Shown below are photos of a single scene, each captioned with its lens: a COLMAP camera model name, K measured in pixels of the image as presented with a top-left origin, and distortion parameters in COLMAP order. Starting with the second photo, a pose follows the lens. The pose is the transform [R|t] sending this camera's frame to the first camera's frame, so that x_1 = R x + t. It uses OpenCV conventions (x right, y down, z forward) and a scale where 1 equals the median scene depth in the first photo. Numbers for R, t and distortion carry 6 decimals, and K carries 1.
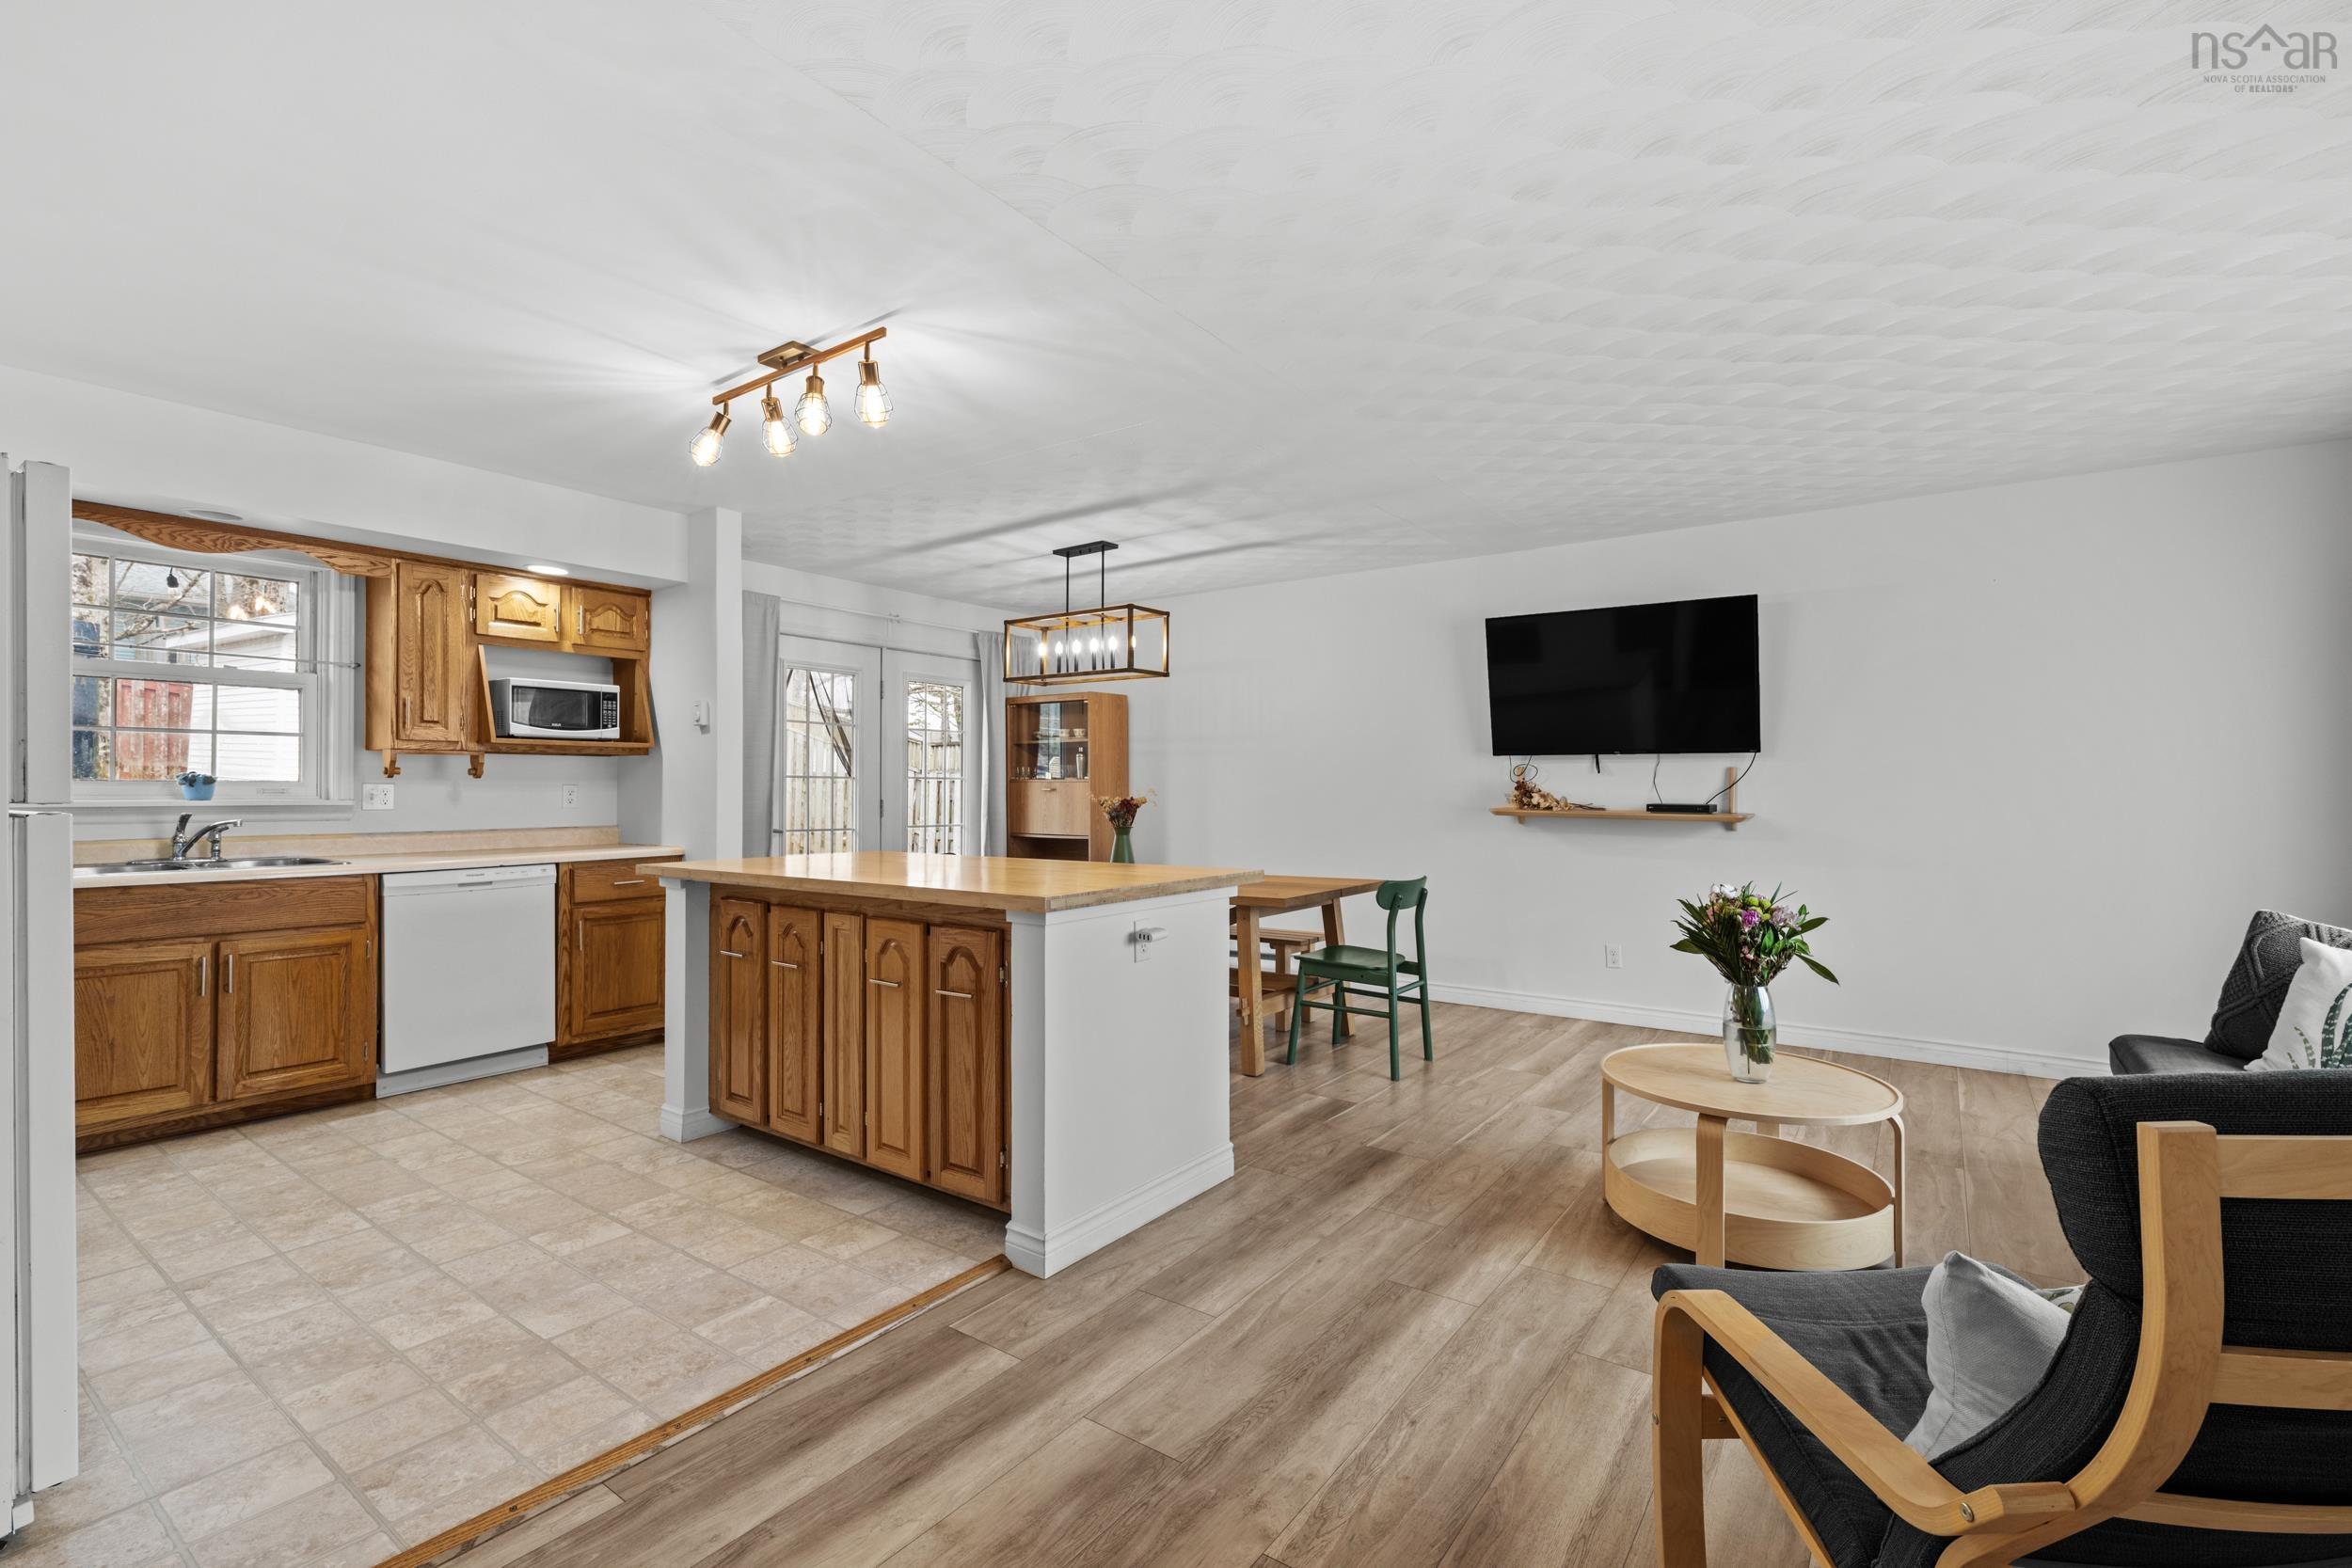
lens RADIAL K [[1042.2, 0, 1180.4], [0, 1042.2, 793.6], [0, 0, 1]] dist [-0.000499, 0.000083]
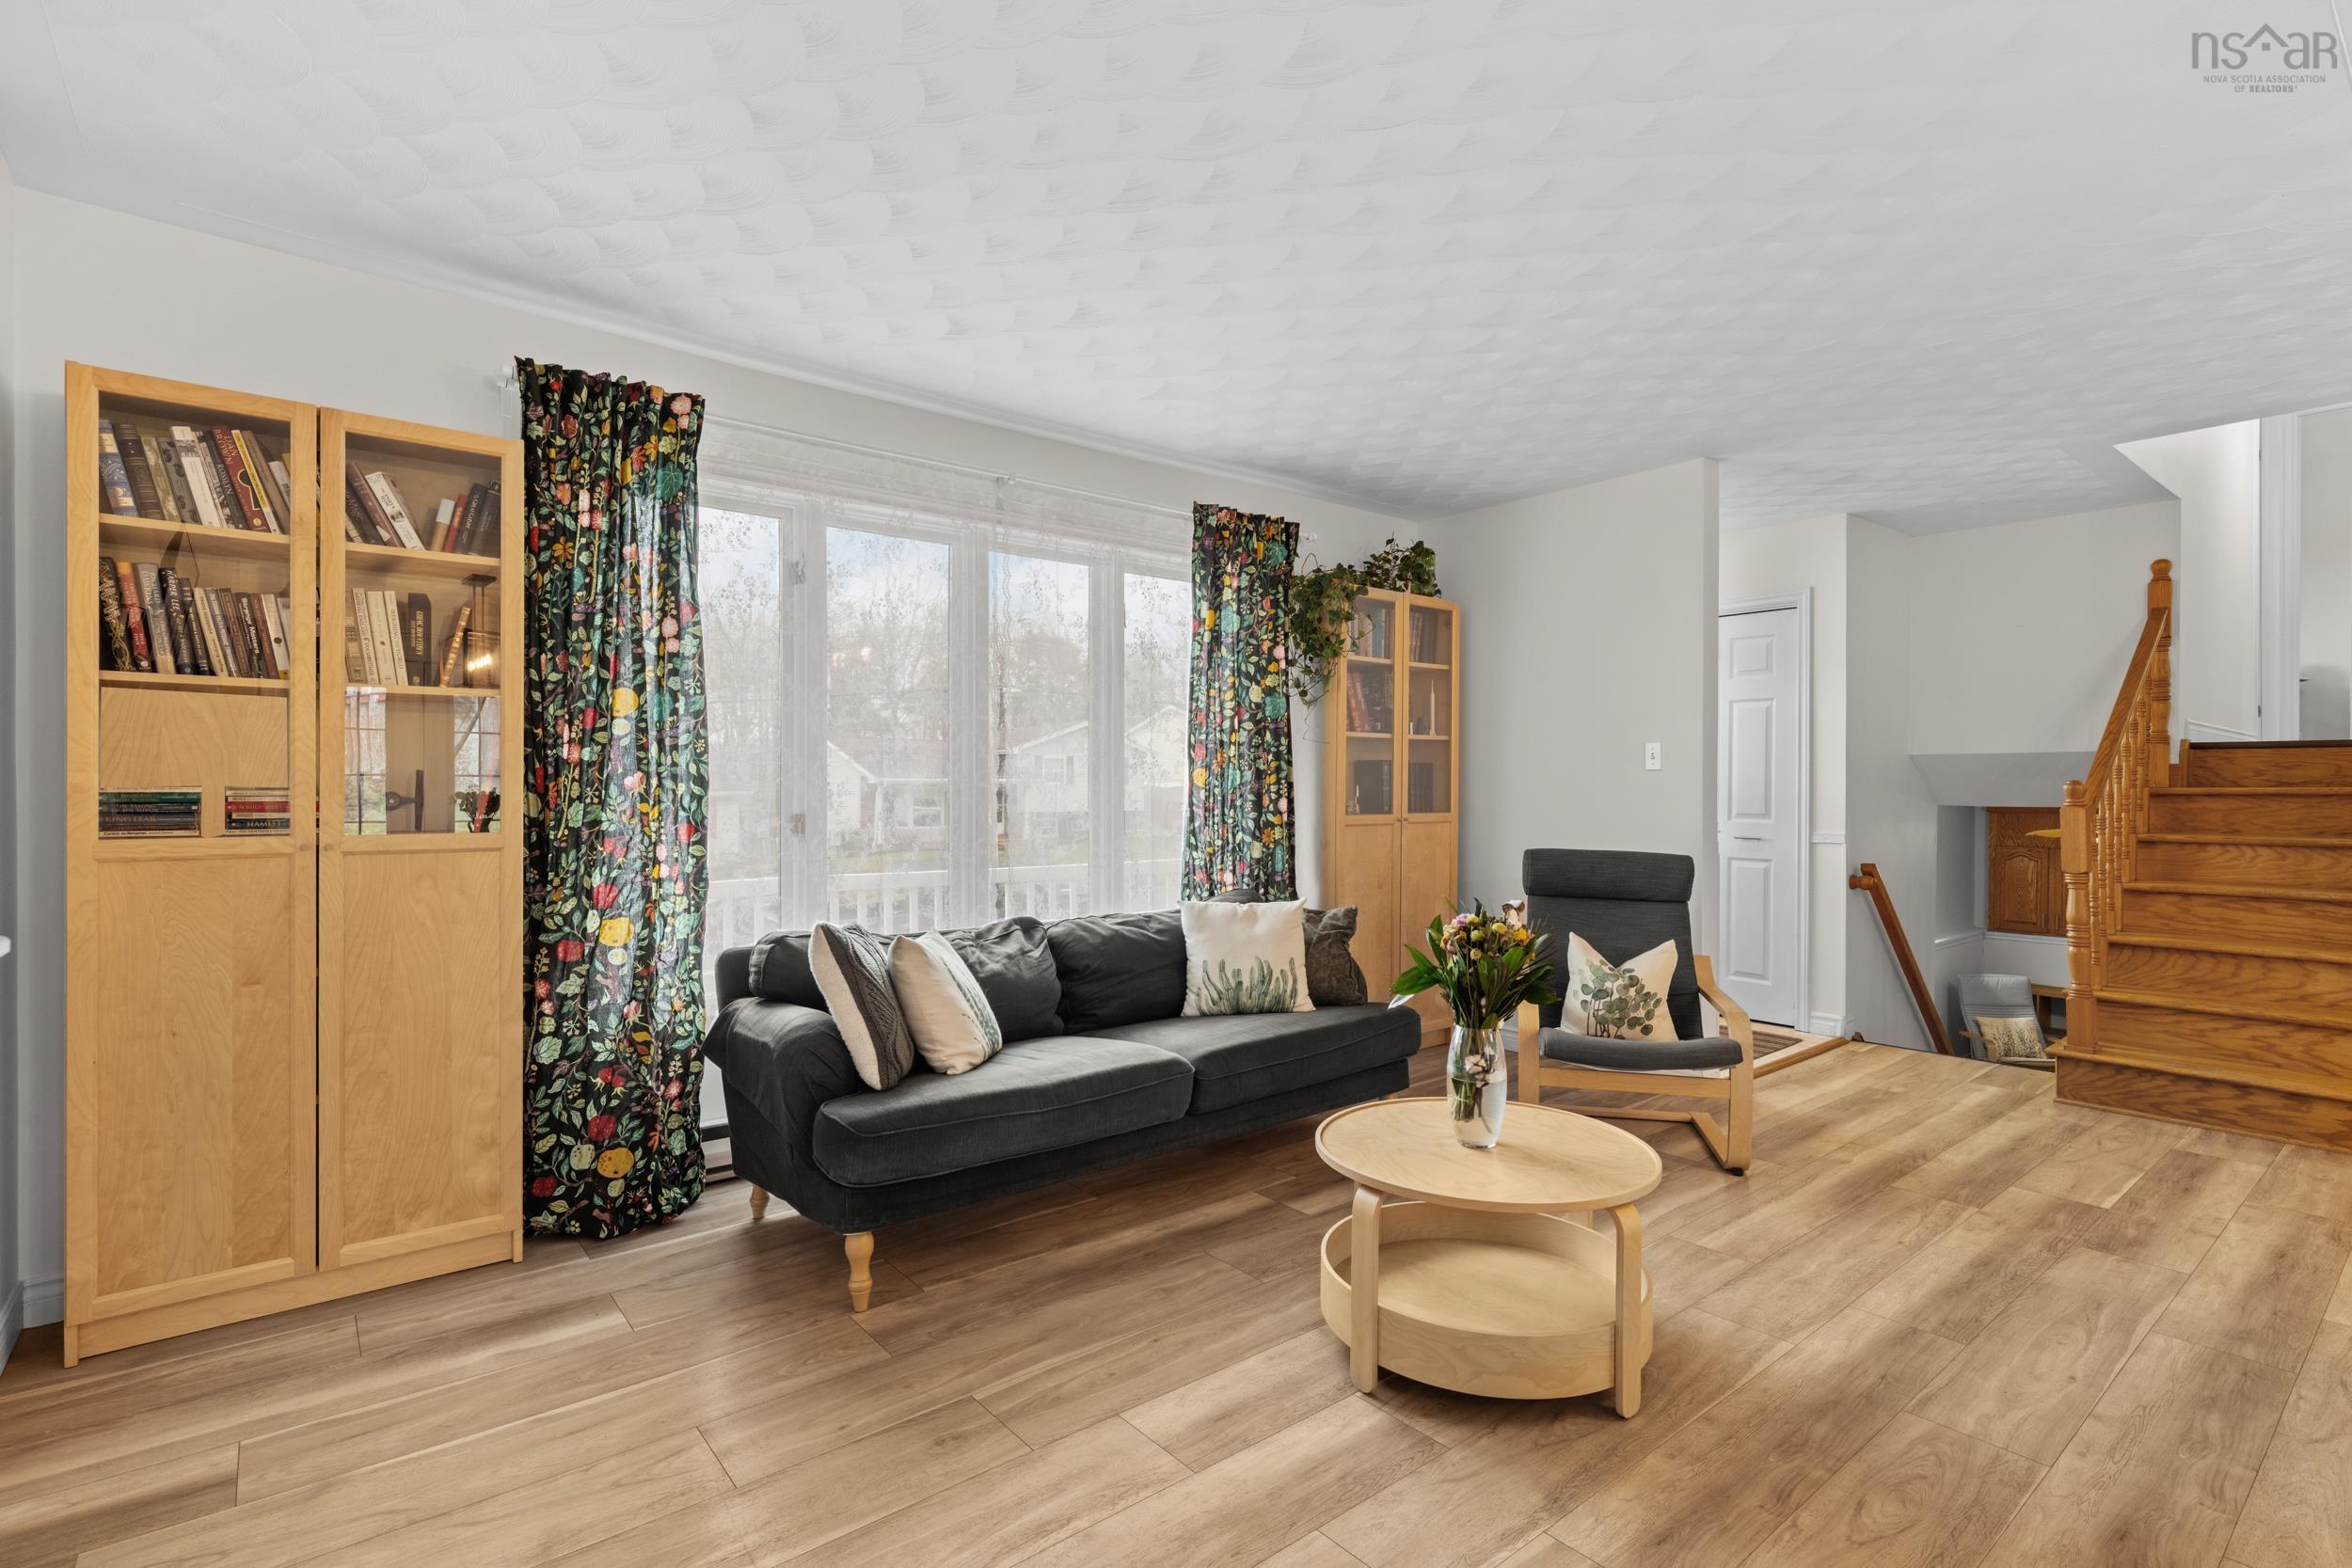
lens RADIAL K [[1111.0, 0, 1176.0], [0, 1111.0, 784.0], [0, 0, 1]] dist [-0.001933, 0.000496]
pose [[-0.965873, -0.003742, 0.258991, 0.421328], [-0.003081, 0.999991, 0.002958, -0.005177], [-0.259000, 0.002059, -0.965875, 1.455847]]
